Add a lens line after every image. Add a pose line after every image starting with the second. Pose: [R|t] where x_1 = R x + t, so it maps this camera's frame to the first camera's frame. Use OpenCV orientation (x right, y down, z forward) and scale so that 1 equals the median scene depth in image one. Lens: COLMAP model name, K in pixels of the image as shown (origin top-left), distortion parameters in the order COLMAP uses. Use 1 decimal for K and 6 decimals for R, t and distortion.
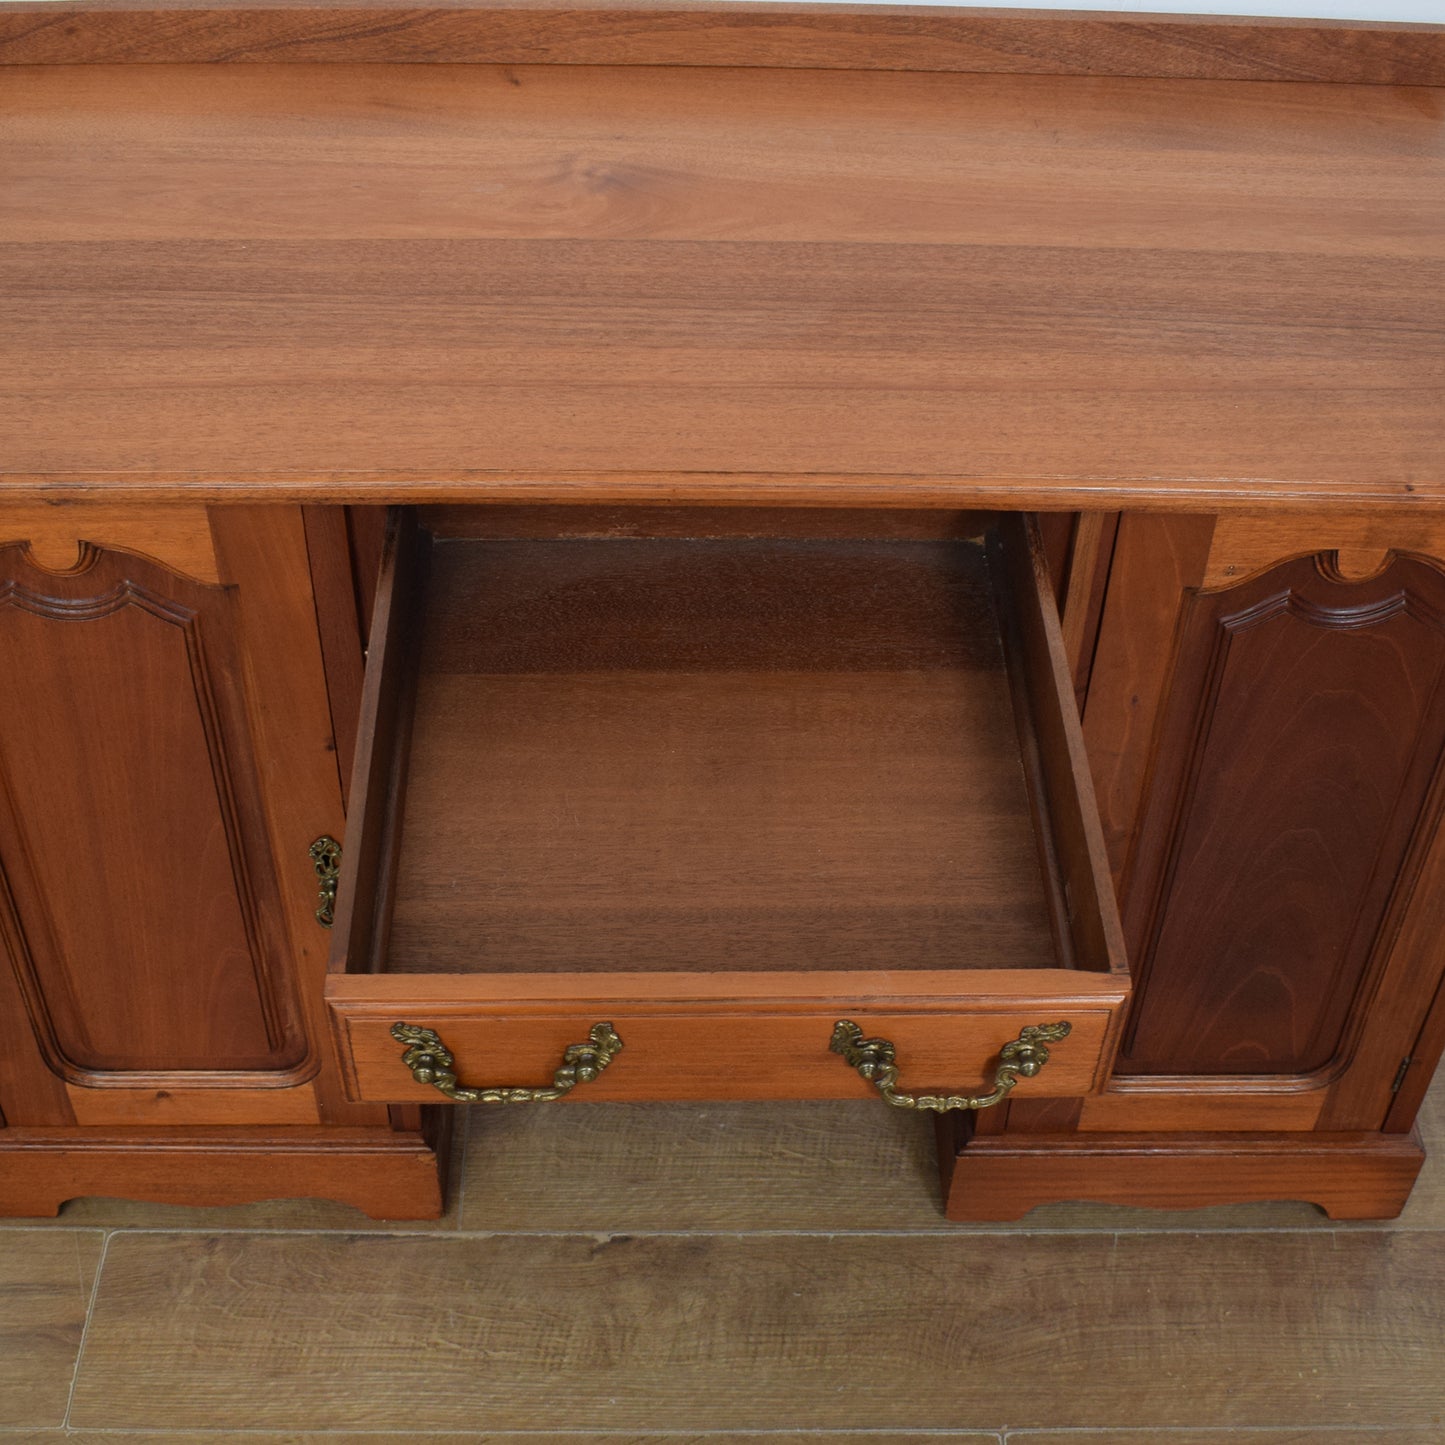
lens RADIAL K [[2005.4, 0, 712.7], [0, 2005.4, 827.4], [0, 0, 1]] dist [-0.091068, 0.000000]
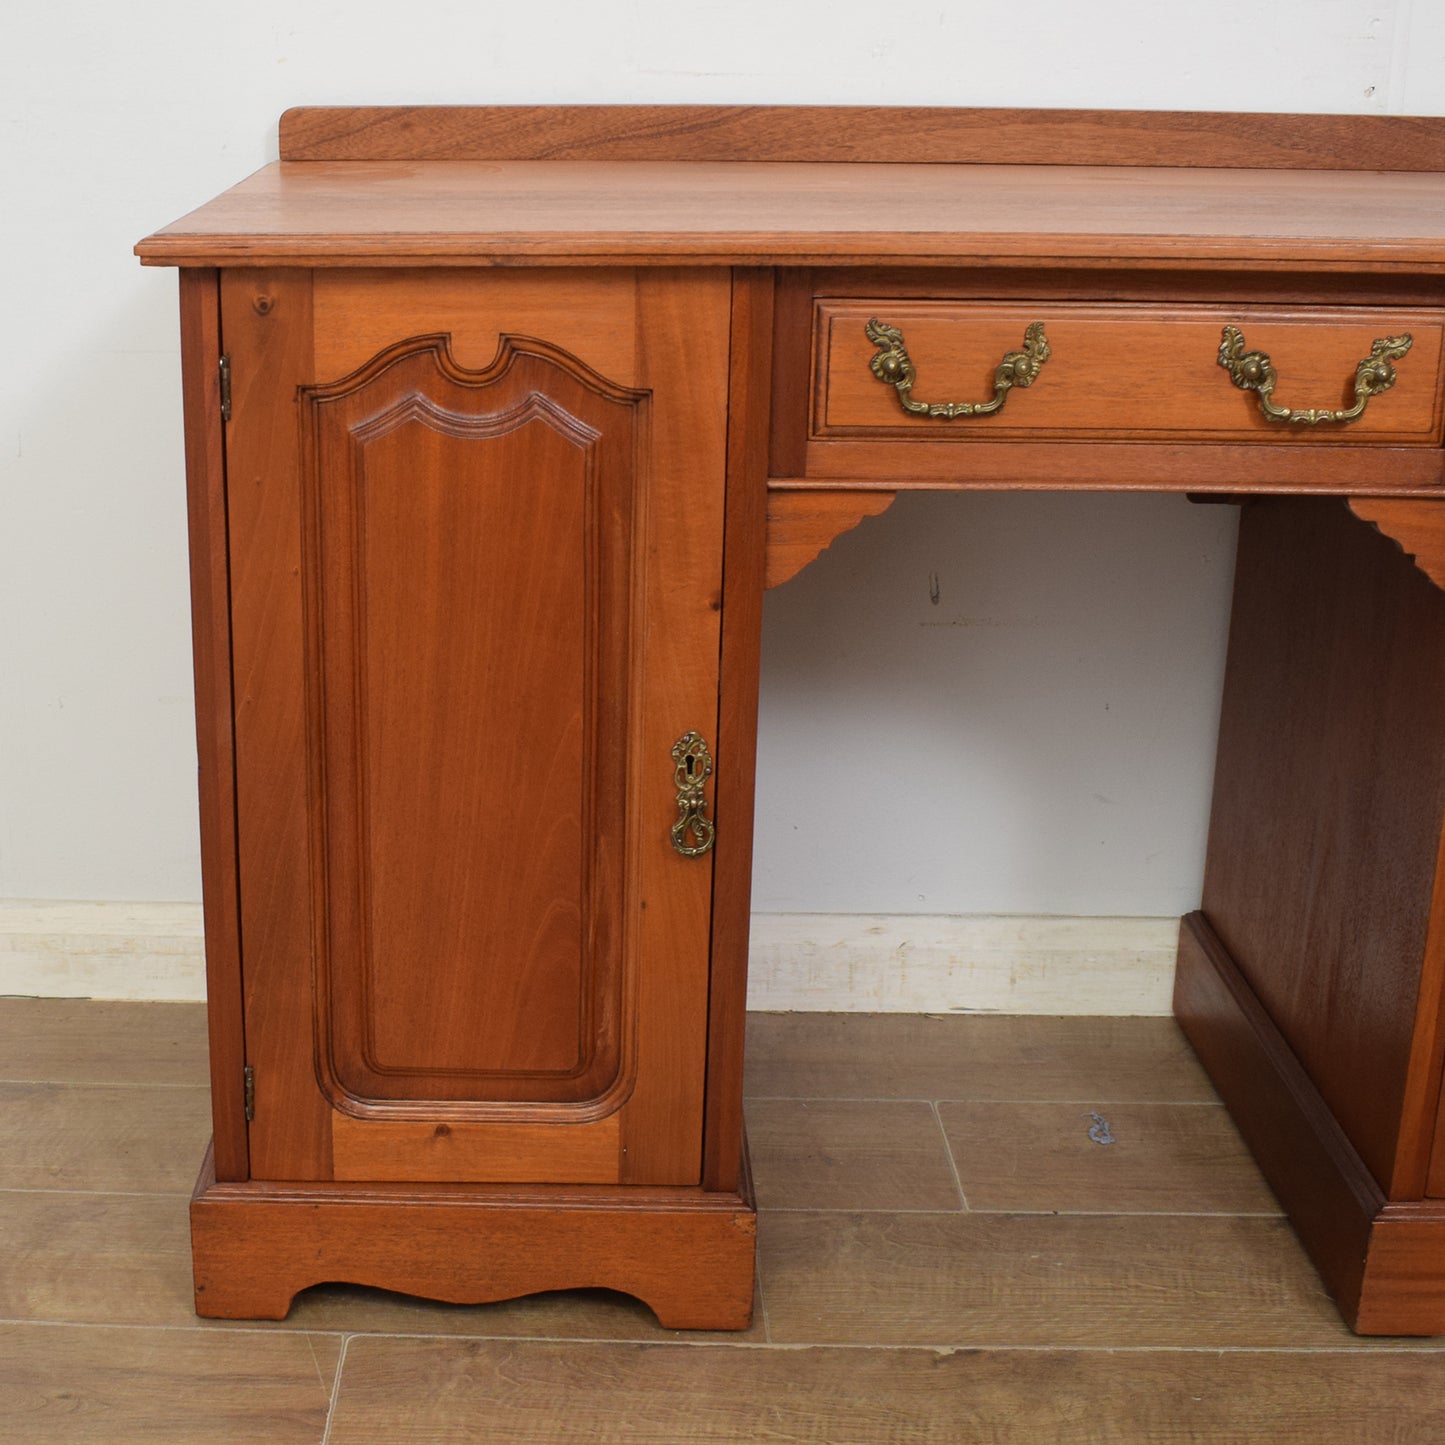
lens RADIAL K [[2193.9, 0, 498.5], [0, 2193.9, 748.7], [0, 0, 1]] dist [-0.096028, 0.000000]
pose [[0.997583, -0.002141, -0.069454, -0.185862], [-0.028478, 0.899128, -0.436757, 0.398842], [0.063383, 0.437680, 0.896894, 0.078324]]
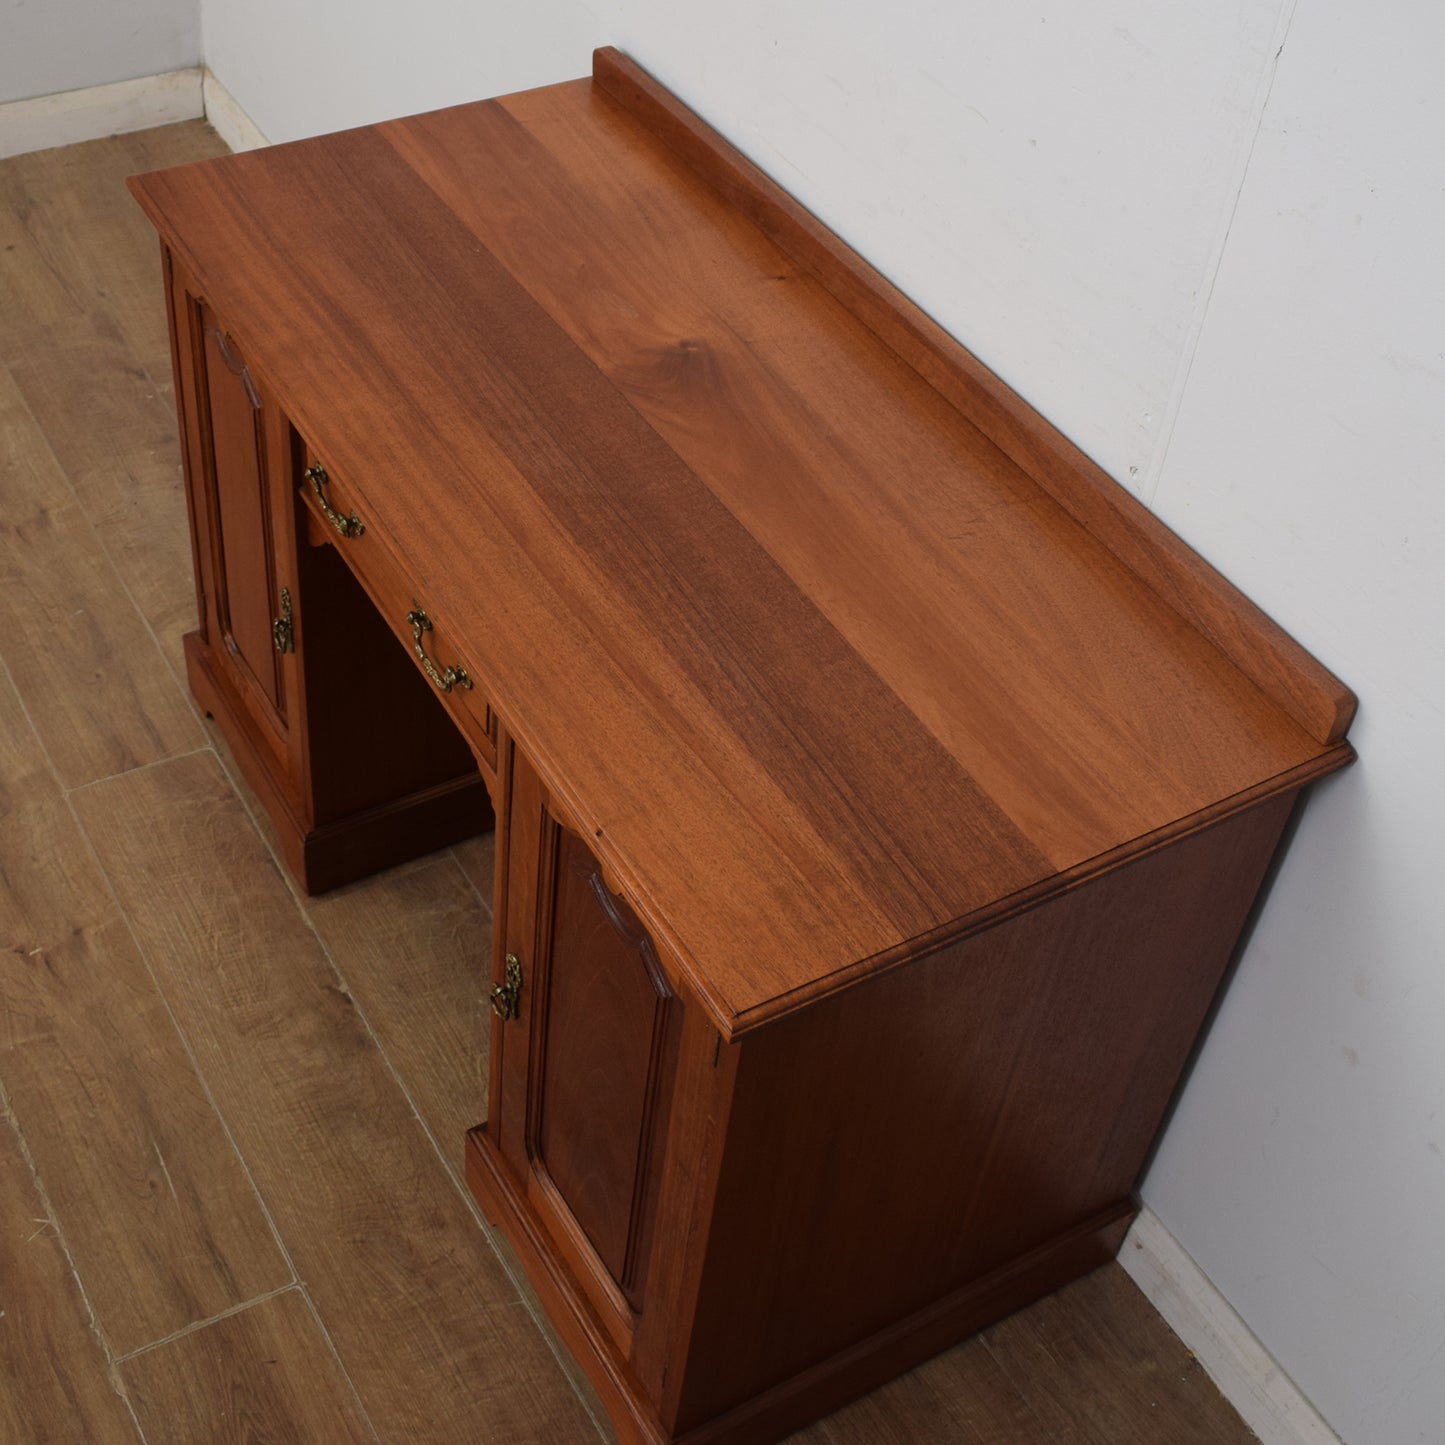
lens RADIAL K [[1922.6, 0, 748.9], [0, 1922.6, 556.2], [0, 0, 1]] dist [-0.096382, 0.000000]
pose [[0.522868, 0.577396, -0.627075, 0.759523], [-0.659517, 0.740091, 0.131541, -0.375209], [0.540044, 0.344788, 0.767772, 0.069839]]
